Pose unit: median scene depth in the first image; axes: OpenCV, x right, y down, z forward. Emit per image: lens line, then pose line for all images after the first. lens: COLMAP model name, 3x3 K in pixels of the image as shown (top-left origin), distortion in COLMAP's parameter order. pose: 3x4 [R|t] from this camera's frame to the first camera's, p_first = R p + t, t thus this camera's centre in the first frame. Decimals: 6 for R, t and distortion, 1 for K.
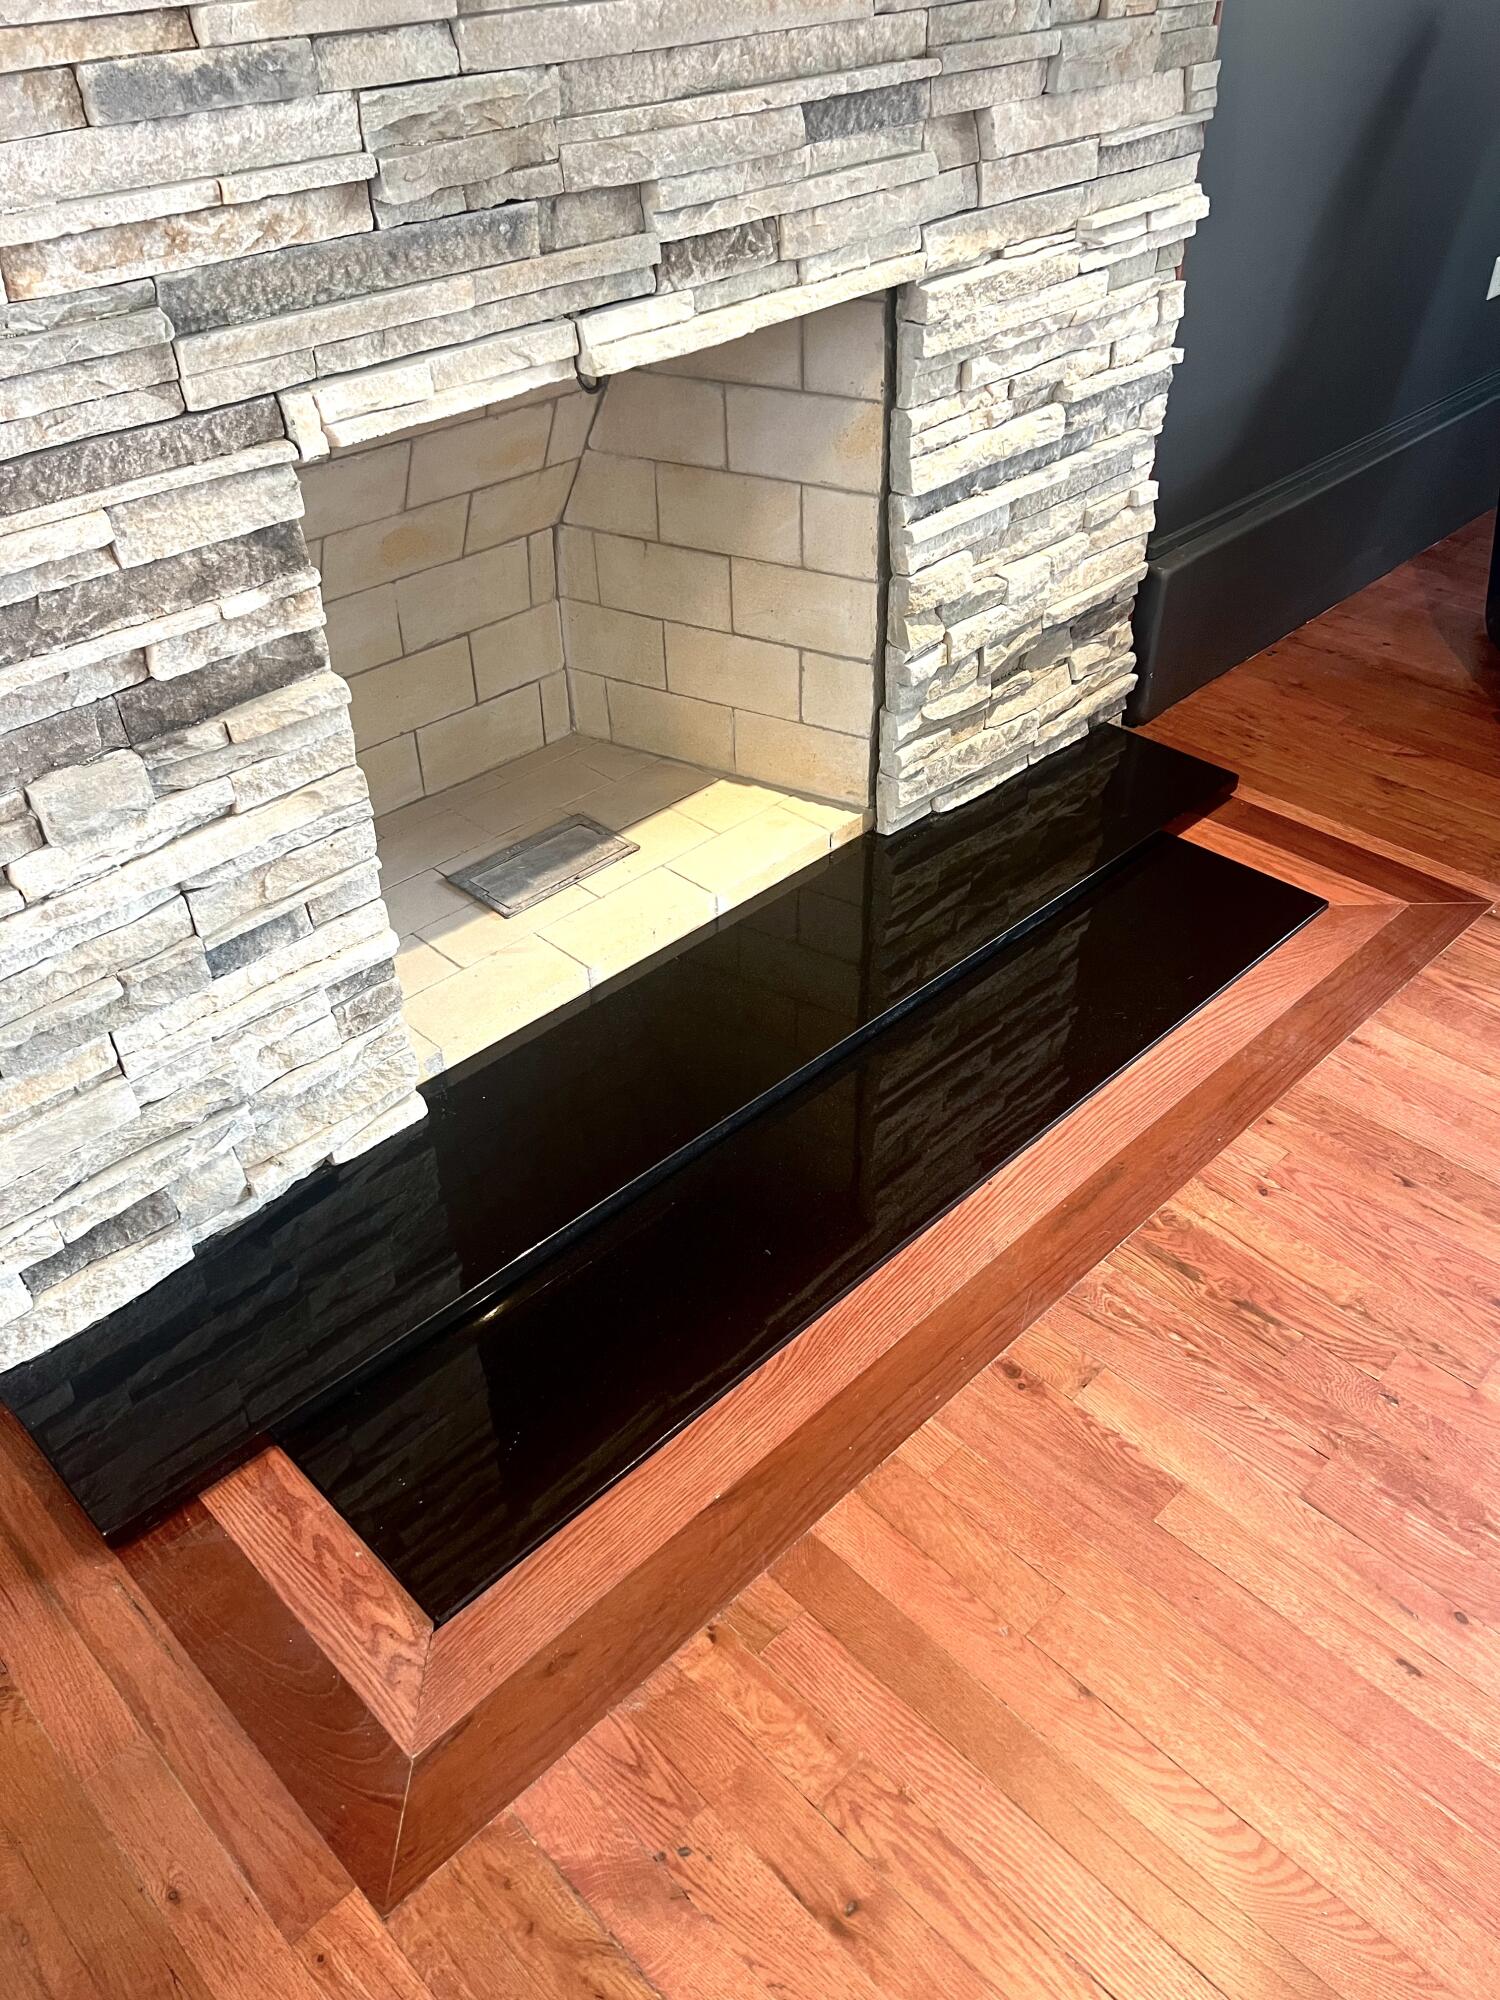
lens RADIAL K [[1498.3, 0, 731.8], [0, 1498.3, 1005.4], [0, 0, 1]] dist [0.044860, -0.049872]
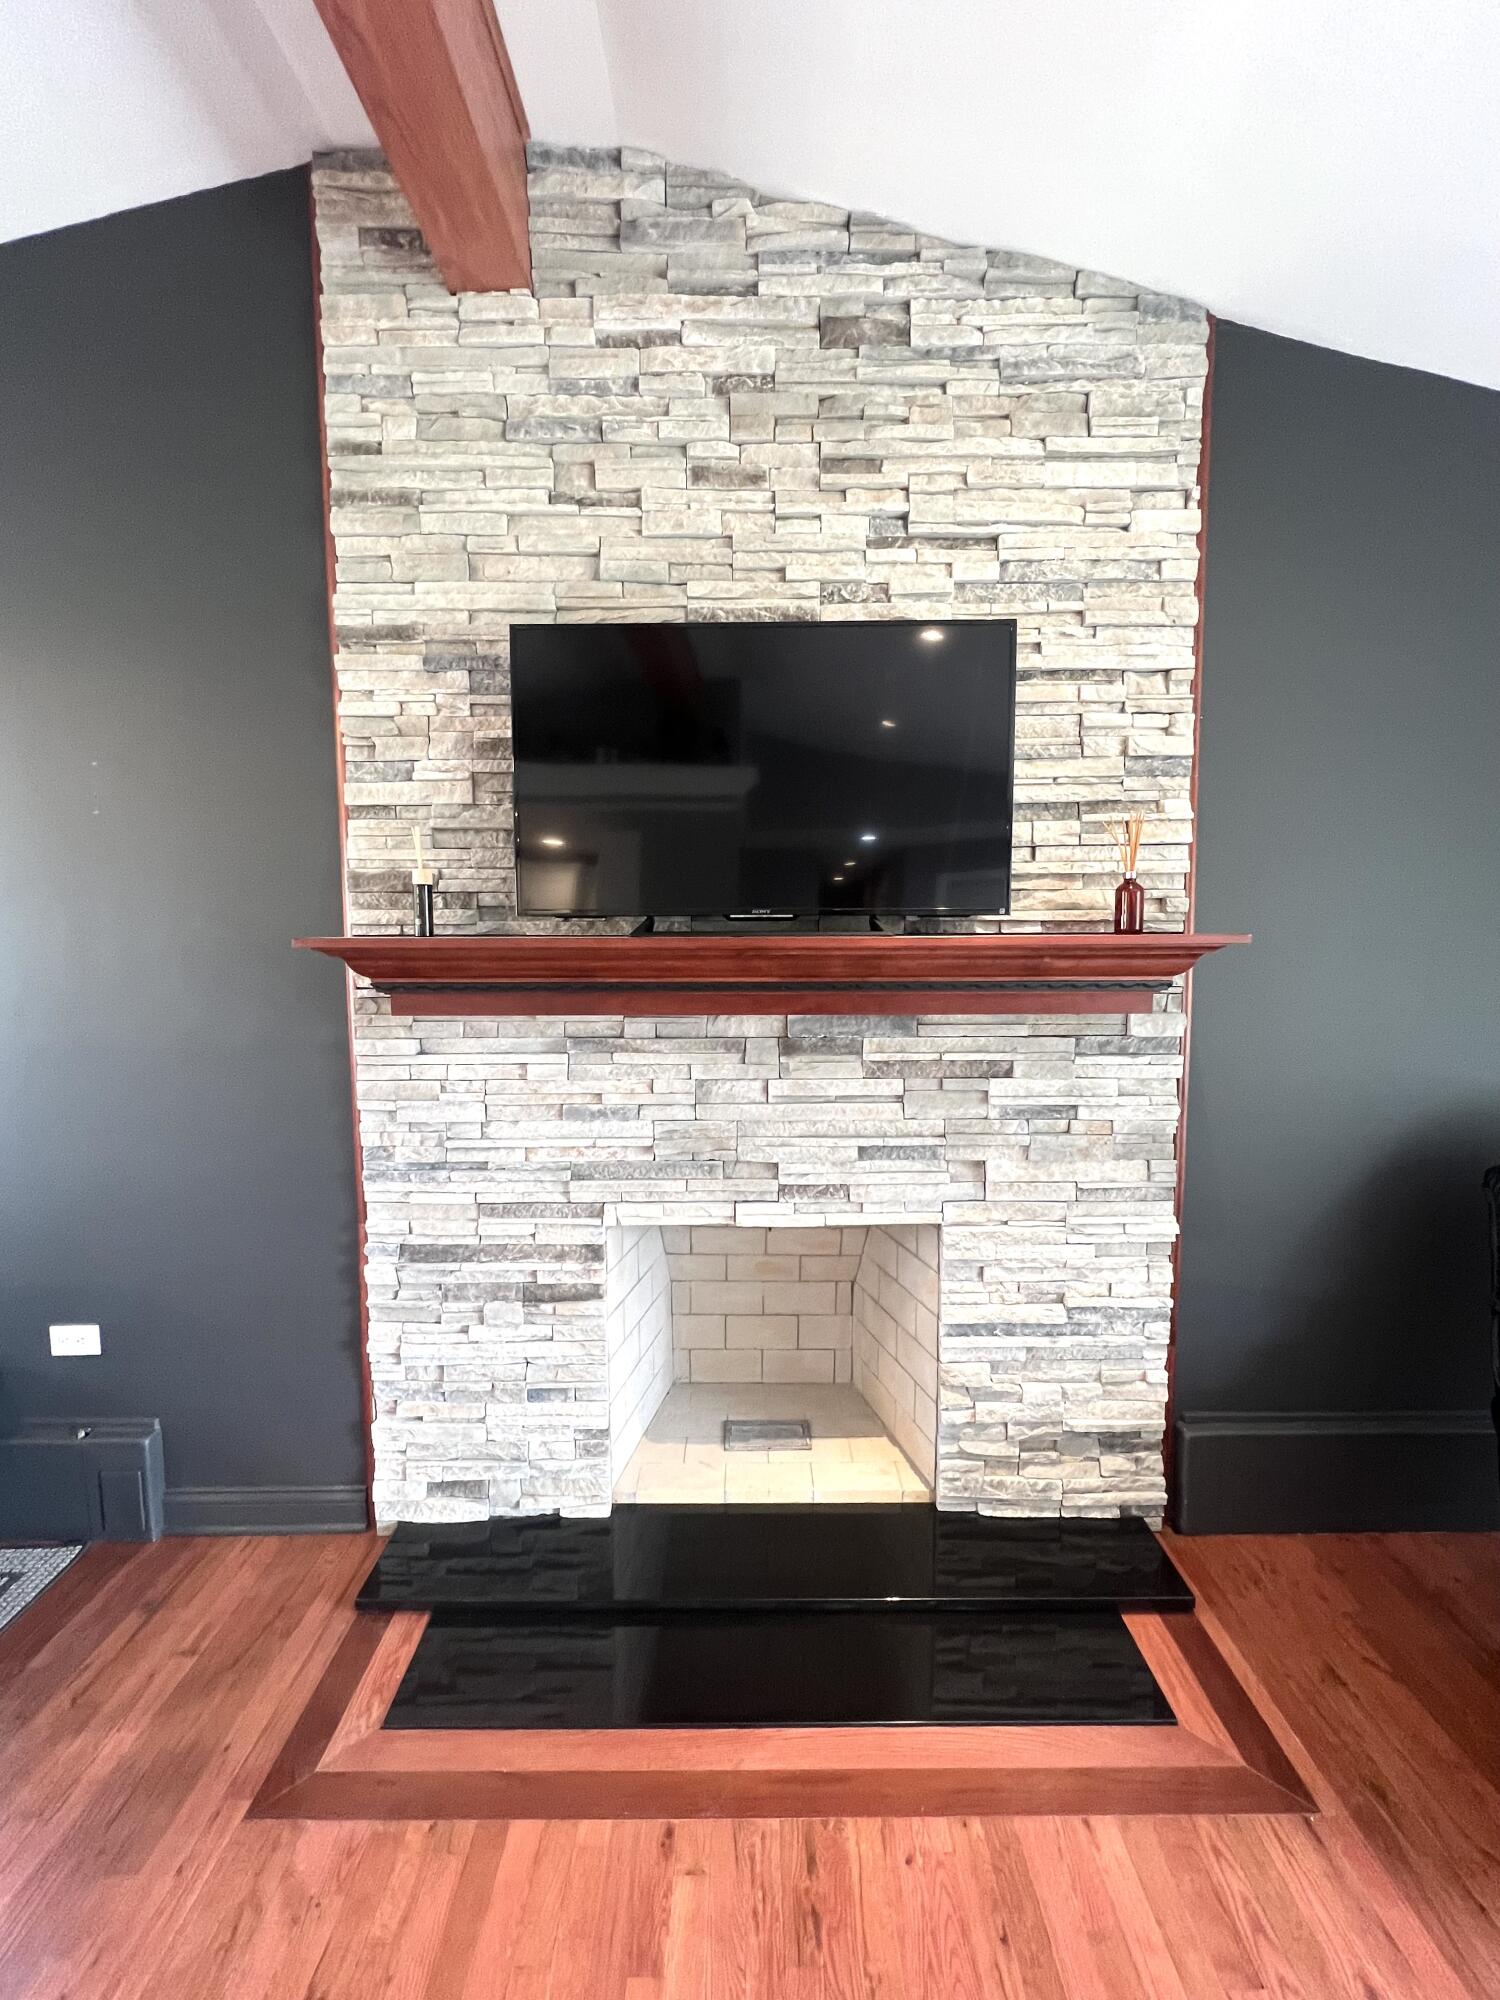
lens RADIAL K [[829.8, 0, 758.7], [0, 829.8, 1005.3], [0, 0, 1]] dist [0.001584, 0.000219]
pose [[0.720289, 0.086208, -0.688296, 0.767545], [-0.441623, 0.822170, -0.359175, -0.214332], [0.534933, 0.562677, 0.630271, -0.051820]]
